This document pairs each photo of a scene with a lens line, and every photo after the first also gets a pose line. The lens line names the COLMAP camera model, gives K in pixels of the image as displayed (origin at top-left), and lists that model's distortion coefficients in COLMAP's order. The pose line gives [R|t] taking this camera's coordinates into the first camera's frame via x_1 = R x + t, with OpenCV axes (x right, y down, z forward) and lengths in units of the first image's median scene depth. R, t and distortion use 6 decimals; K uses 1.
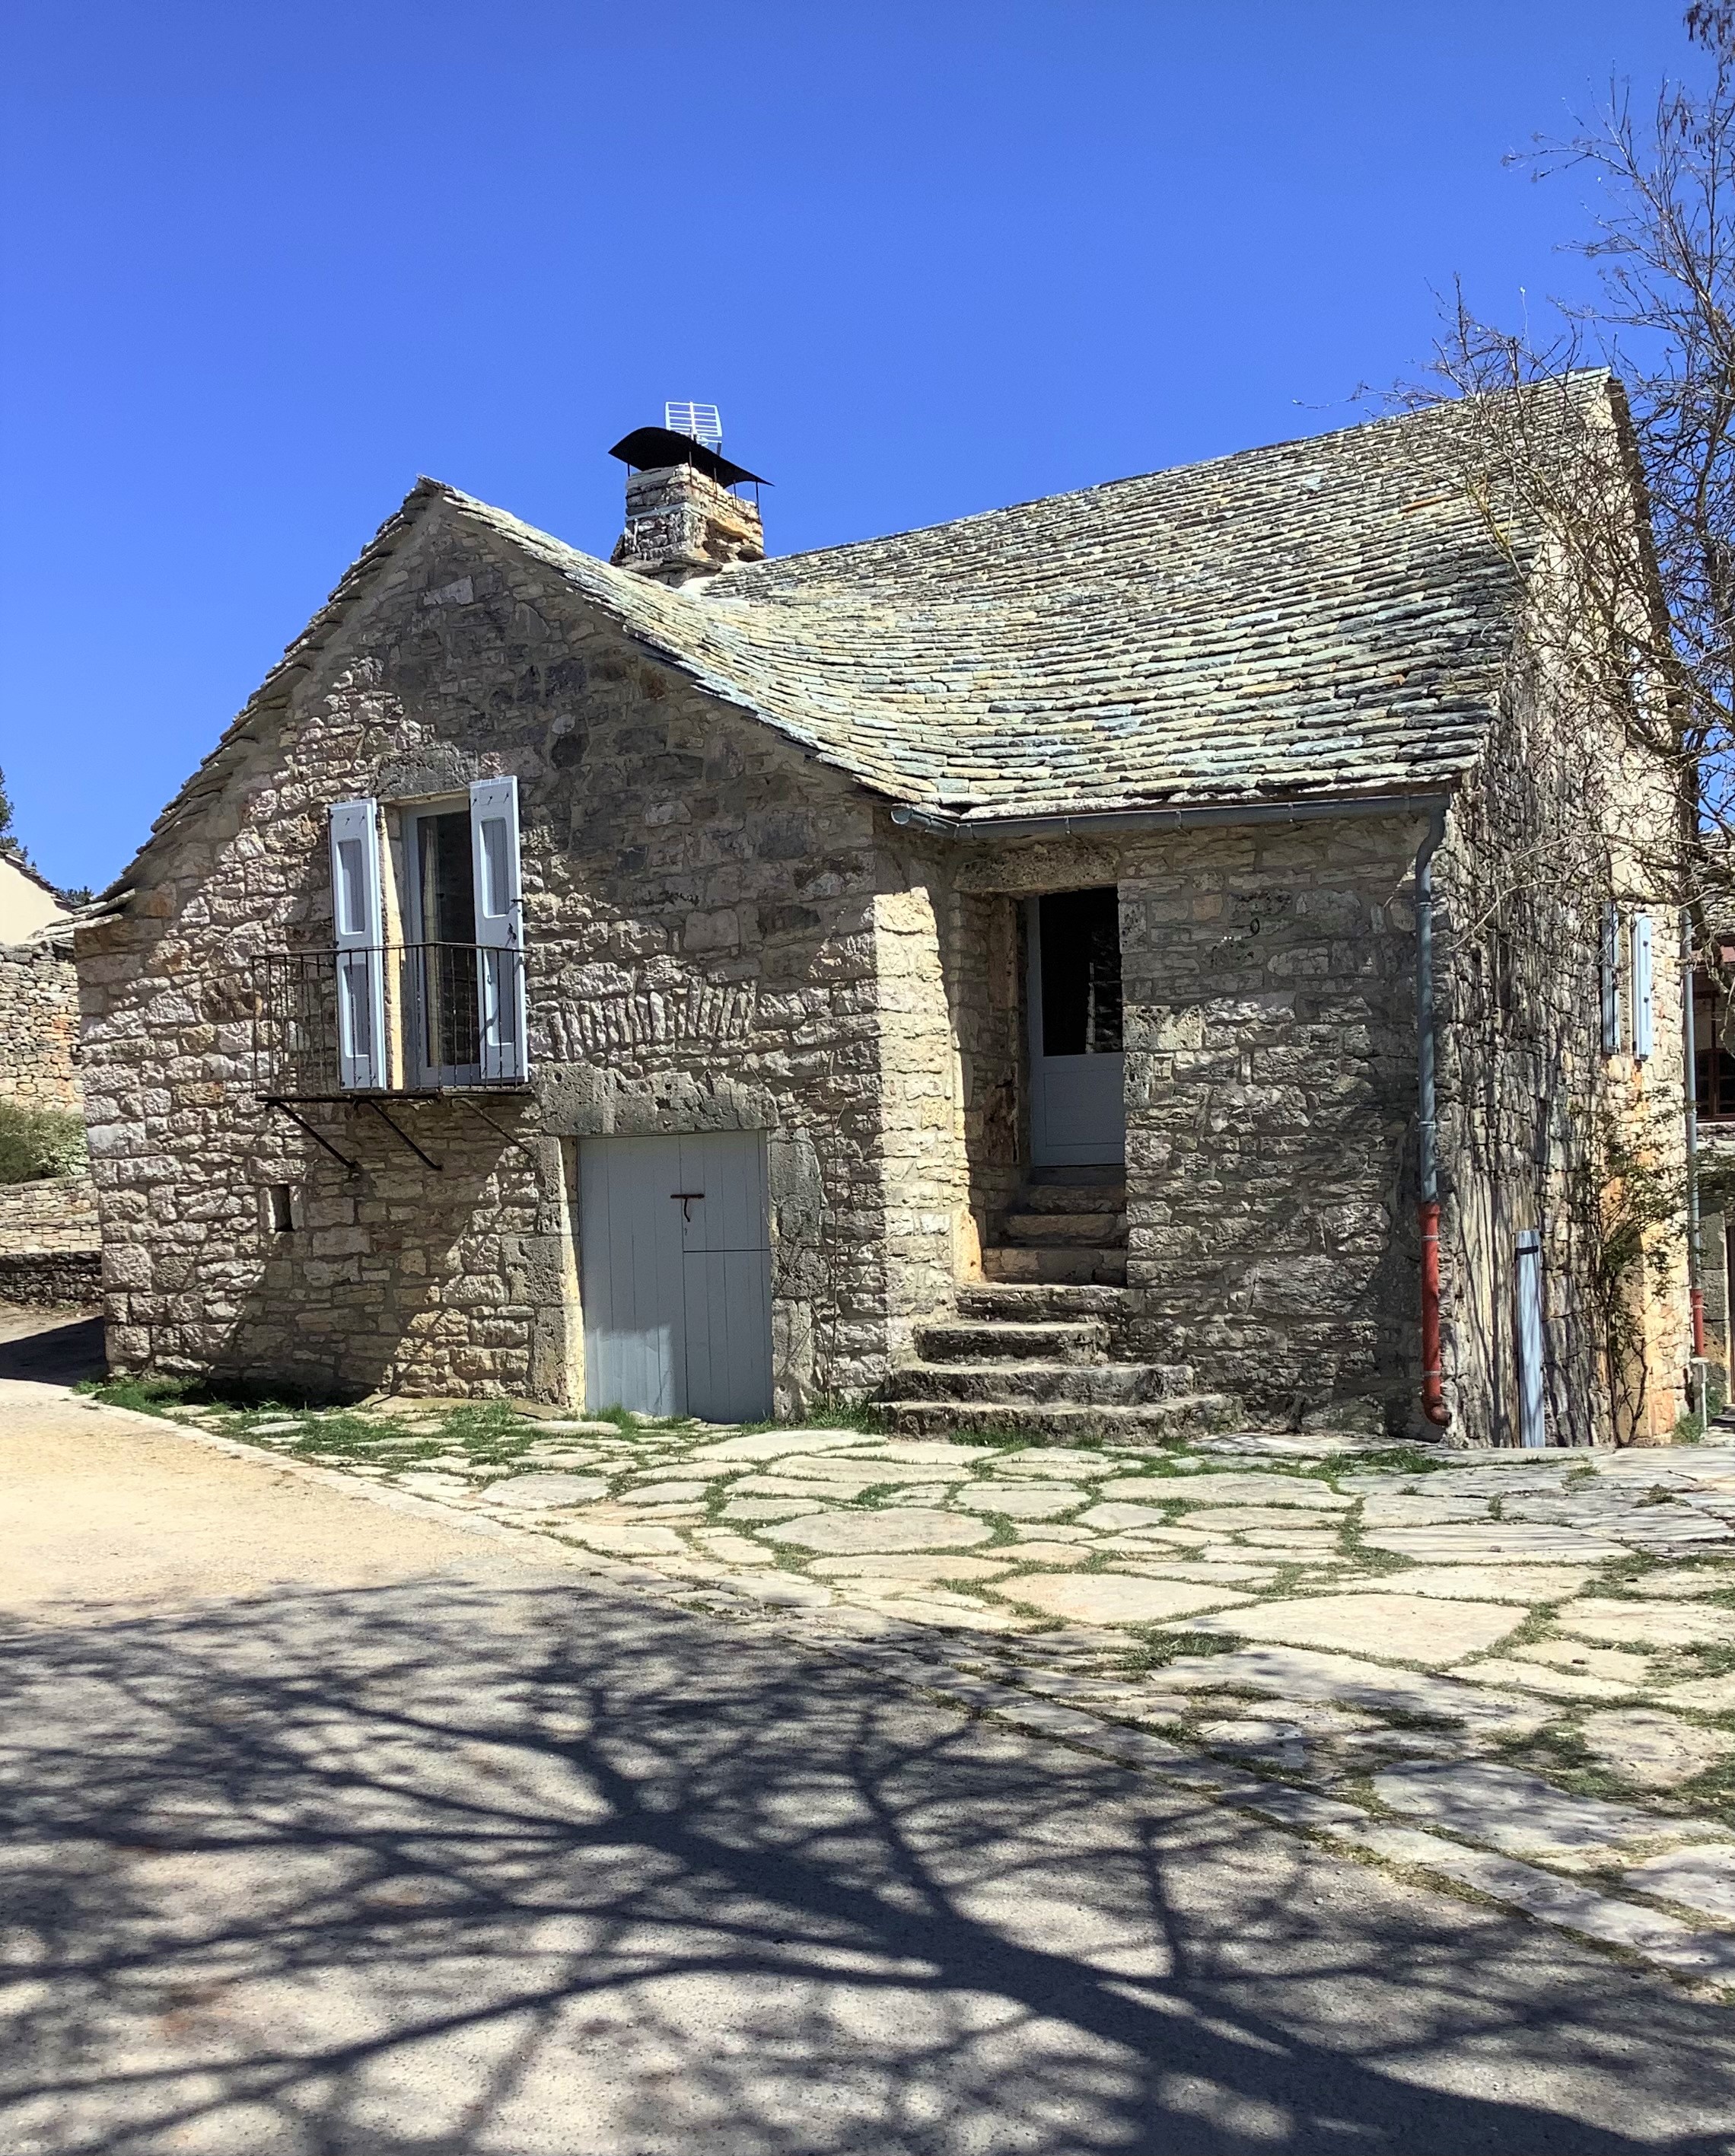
lens RADIAL K [[2793.4, 0, 865.7], [0, 2793.4, 1081.2], [0, 0, 1]] dist [0.180026, 0.000000]
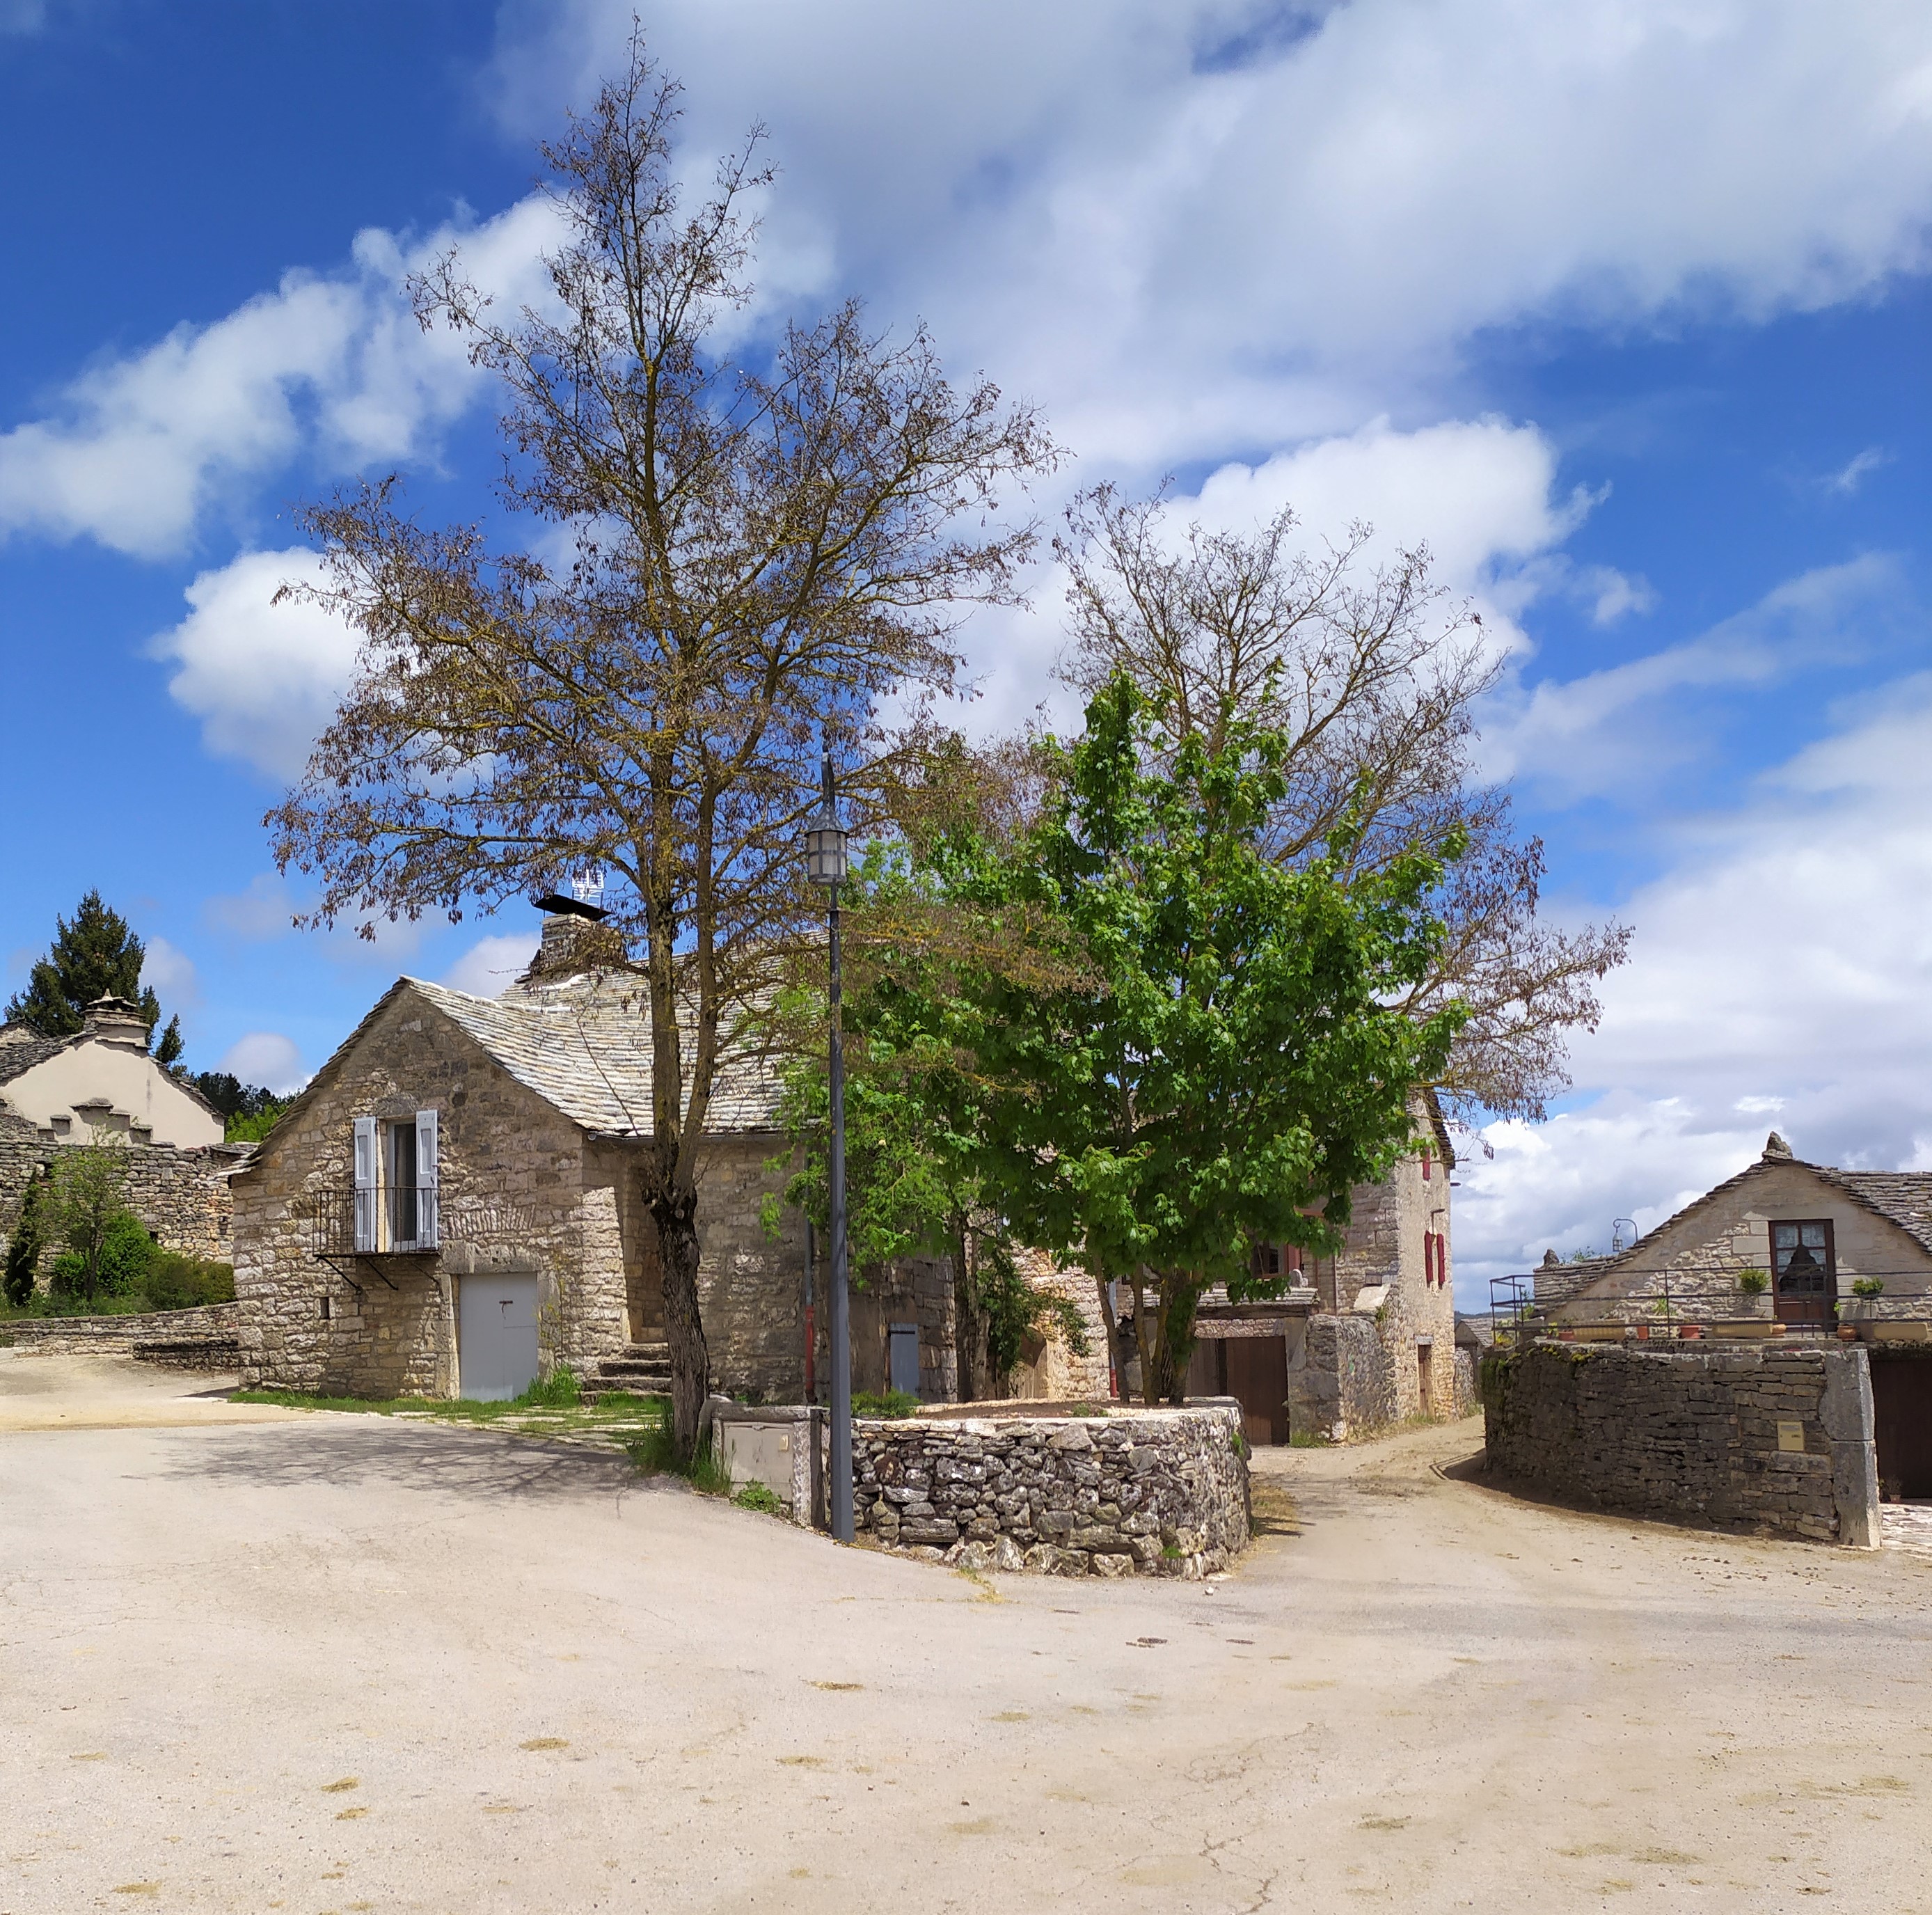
lens RADIAL K [[2430.9, 0, 967.2], [0, 2430.9, 960.1], [0, 0, 1]] dist [0.033278, 0.000000]
pose [[0.999566, 0.015008, 0.025361, 0.236751], [-0.011955, 0.993114, -0.116539, -0.006988], [-0.026936, 0.116185, 0.992862, -0.906860]]
